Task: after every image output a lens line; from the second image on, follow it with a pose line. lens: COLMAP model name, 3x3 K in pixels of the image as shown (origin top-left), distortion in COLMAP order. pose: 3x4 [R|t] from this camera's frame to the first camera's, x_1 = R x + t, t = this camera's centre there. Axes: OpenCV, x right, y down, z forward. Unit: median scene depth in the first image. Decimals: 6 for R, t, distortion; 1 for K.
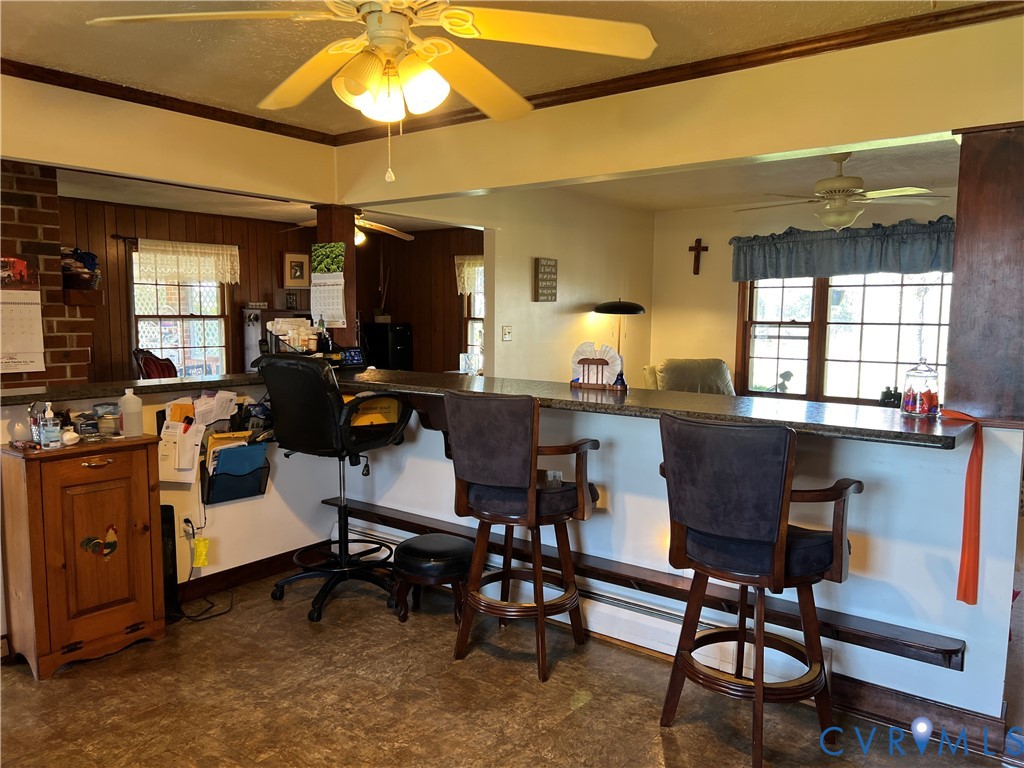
lens RADIAL K [[763.1, 0, 512.0], [0, 763.1, 384.0], [0, 0, 1]] dist [0.030444, -0.007079]
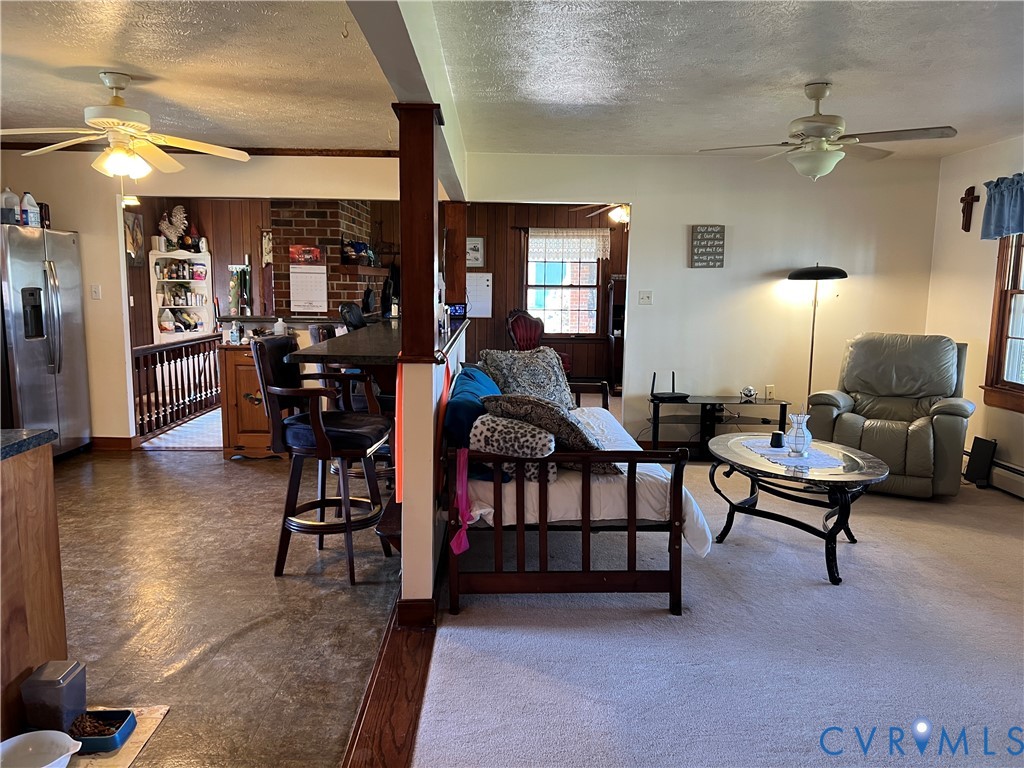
lens RADIAL K [[763.1, 0, 512.0], [0, 763.1, 384.0], [0, 0, 1]] dist [0.030444, -0.007079]
pose [[0.634159, 0.097967, -0.766971, 0.977694], [-0.077881, 0.994989, 0.062697, 0.004087], [0.769270, 0.019973, 0.638611, 0.213148]]
